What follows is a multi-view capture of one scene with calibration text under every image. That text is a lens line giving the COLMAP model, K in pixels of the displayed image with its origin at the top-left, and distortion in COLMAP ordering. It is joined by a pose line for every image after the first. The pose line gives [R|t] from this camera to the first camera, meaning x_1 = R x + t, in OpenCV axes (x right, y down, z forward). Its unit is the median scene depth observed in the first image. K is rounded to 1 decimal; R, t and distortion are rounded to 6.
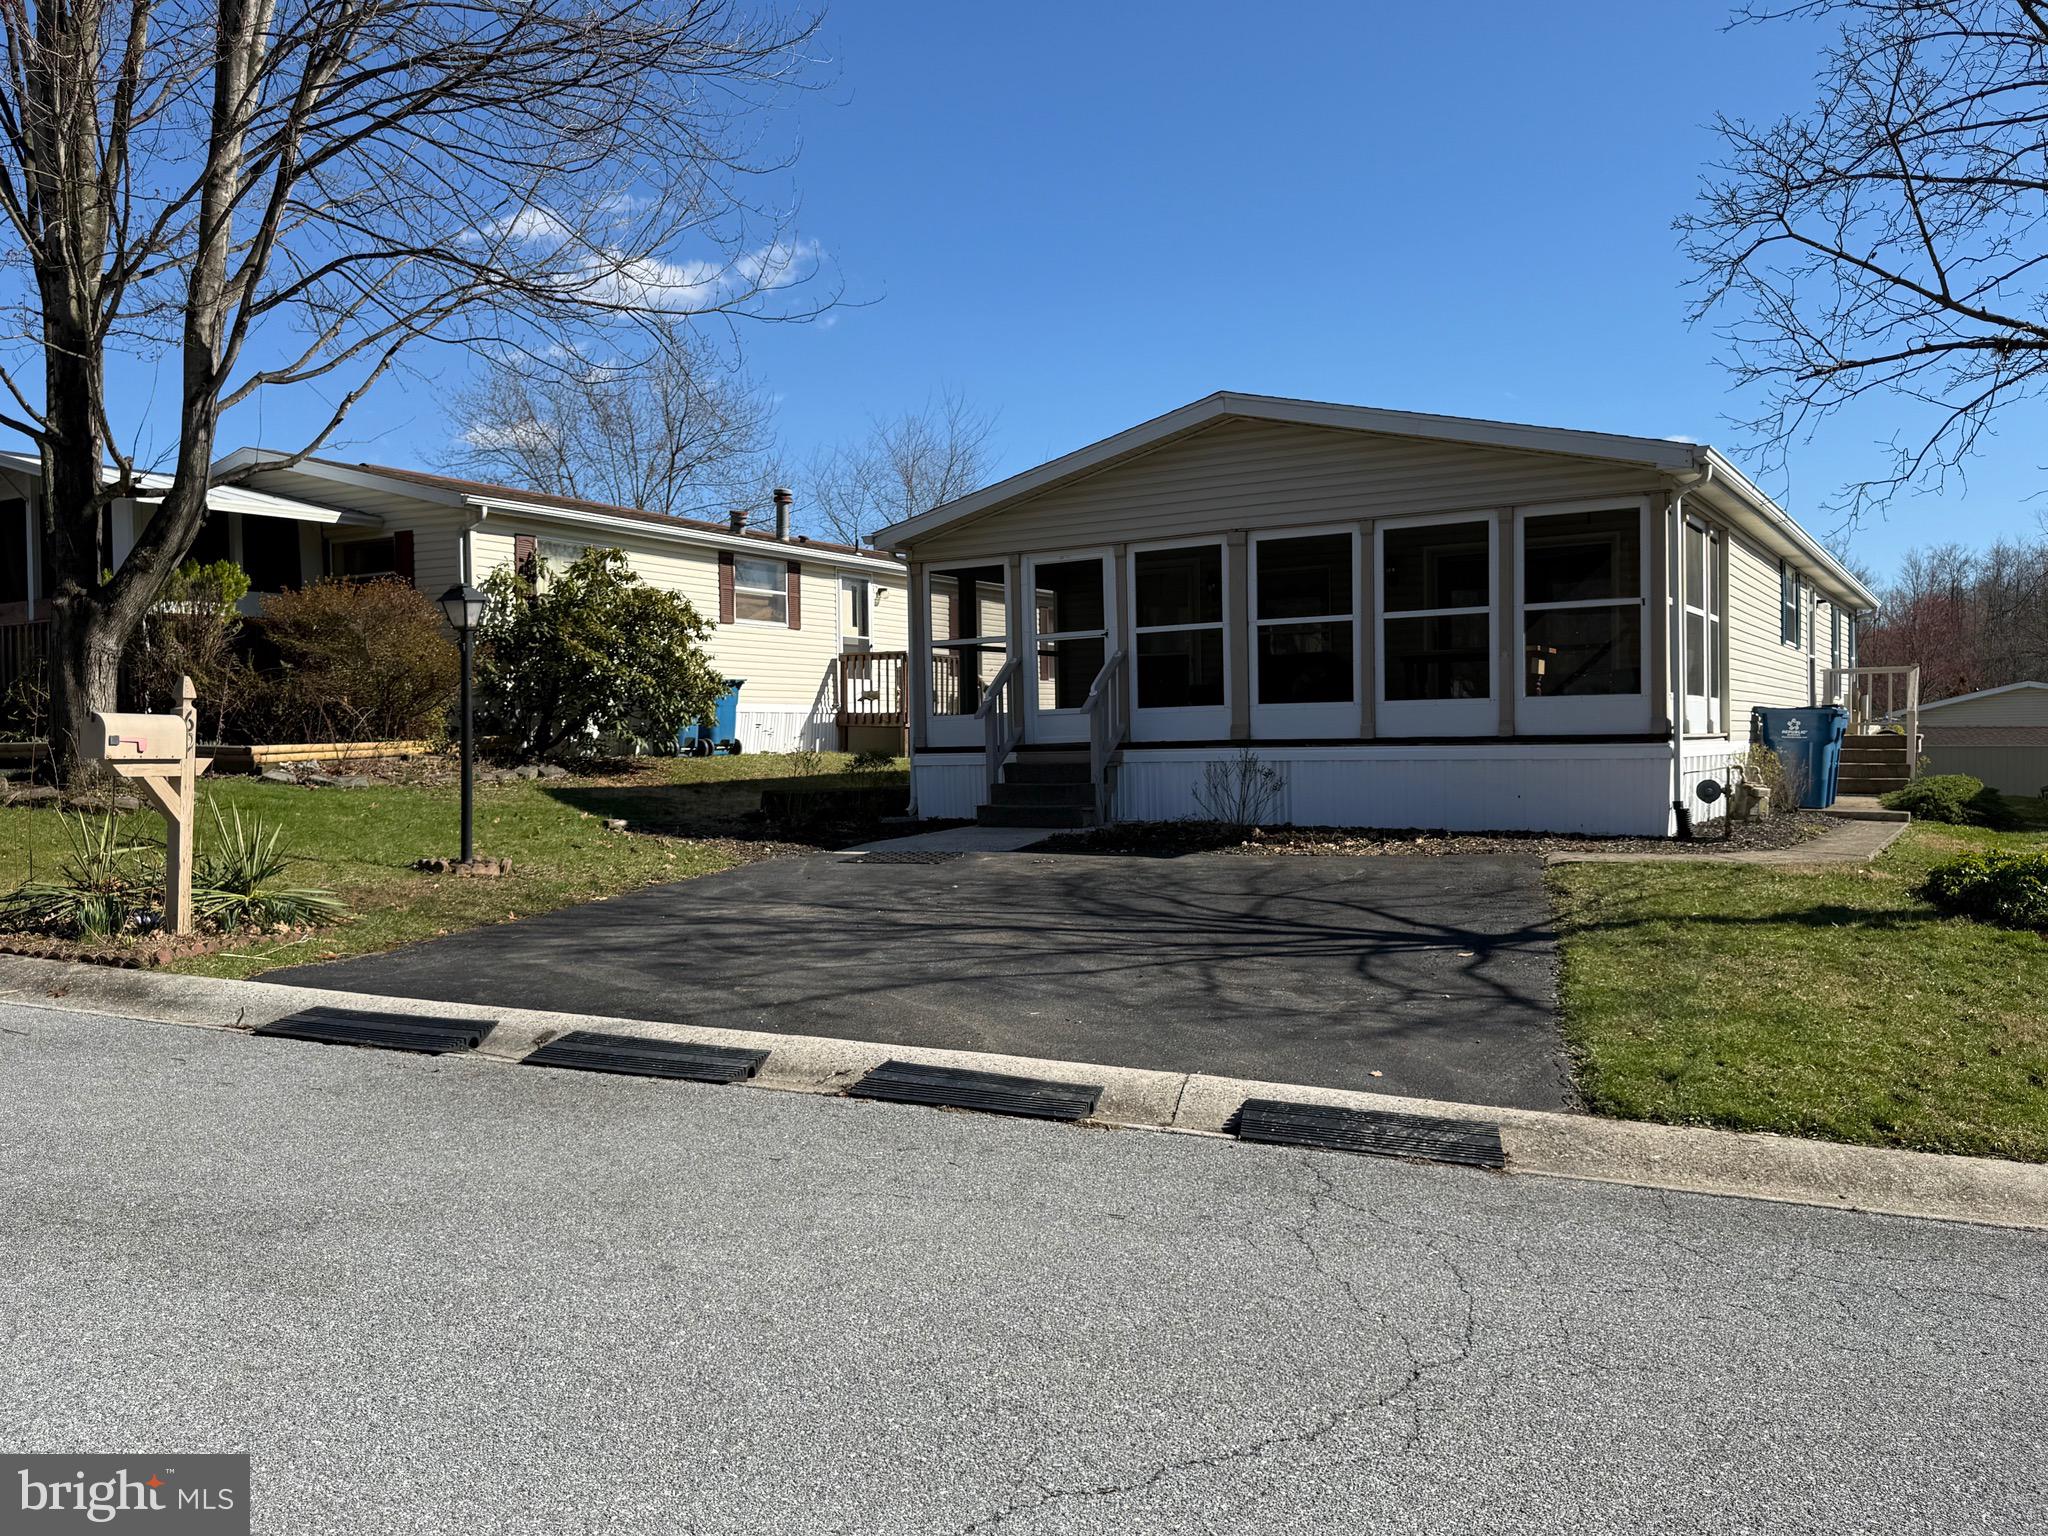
lens RADIAL K [[1658.6, 0, 1028.5], [0, 1658.6, 774.1], [0, 0, 1]] dist [0.136355, -0.230881]
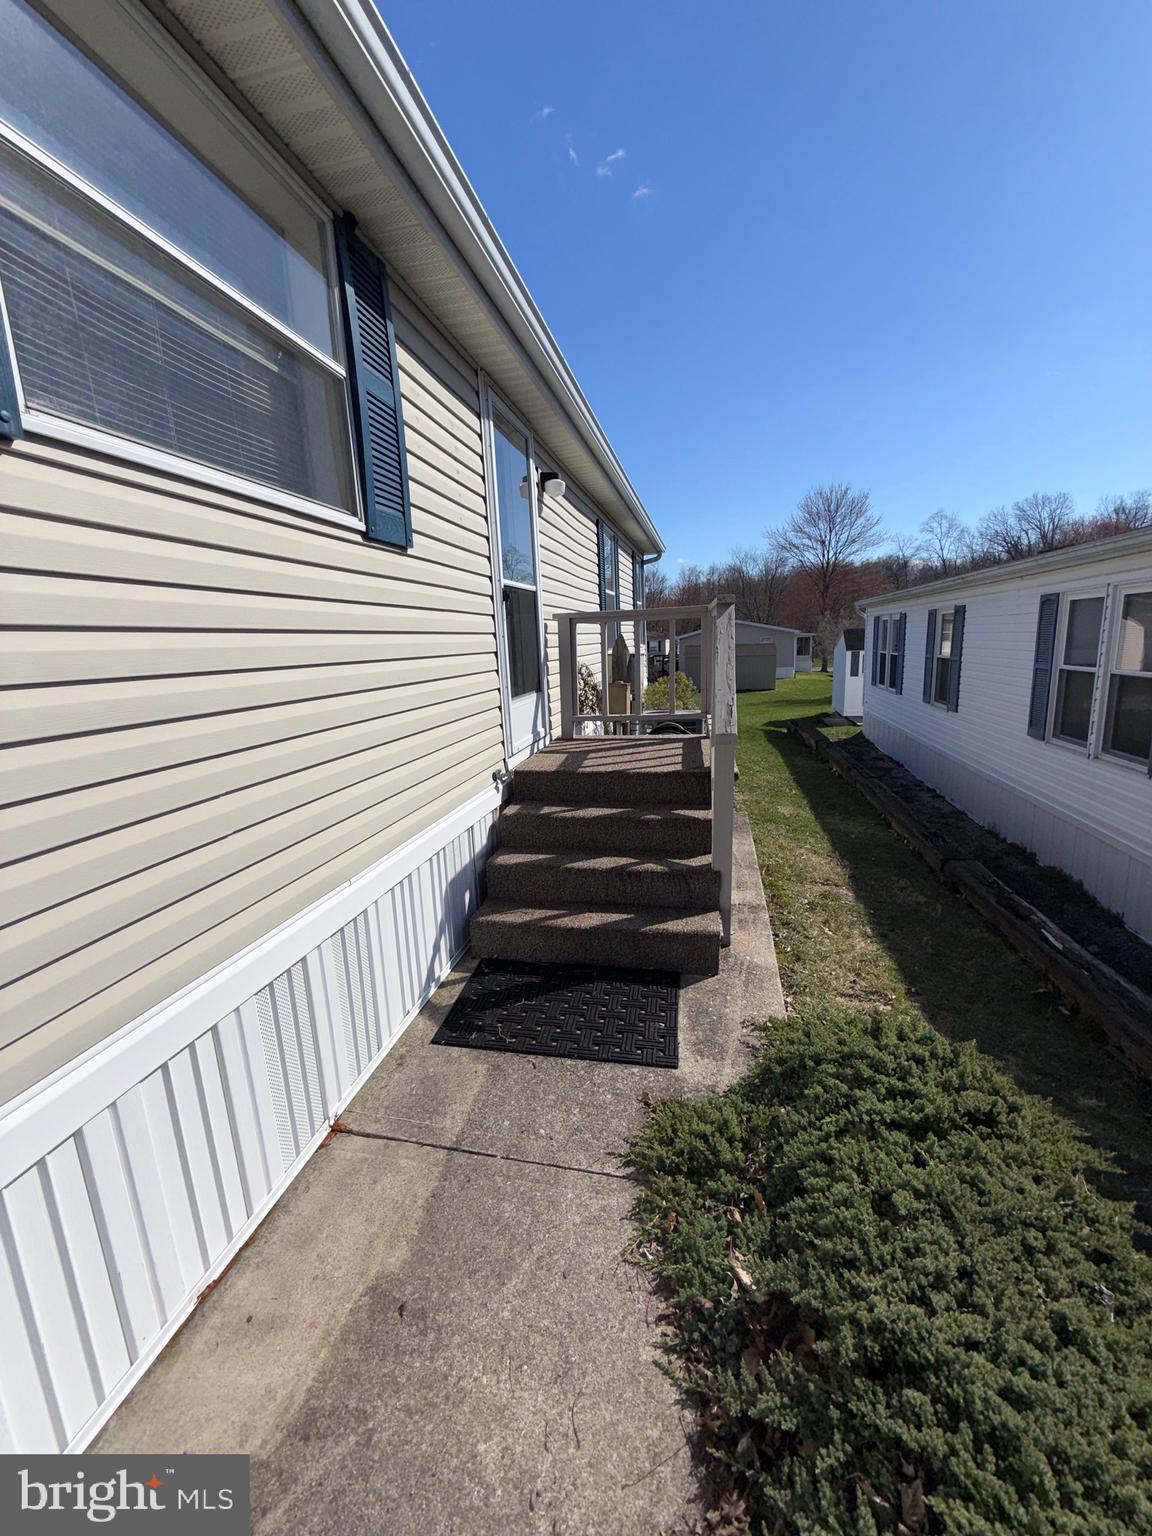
lens RADIAL K [[640.6, 0, 576.0], [0, 640.6, 768.0], [0, 0, 1]] dist [-0.002076, -0.000036]
pose [[0.948676, -0.088161, 0.303713, 0.643487], [0.036397, 0.984413, 0.172062, -0.076024], [-0.314148, -0.152177, 0.937098, 1.259730]]
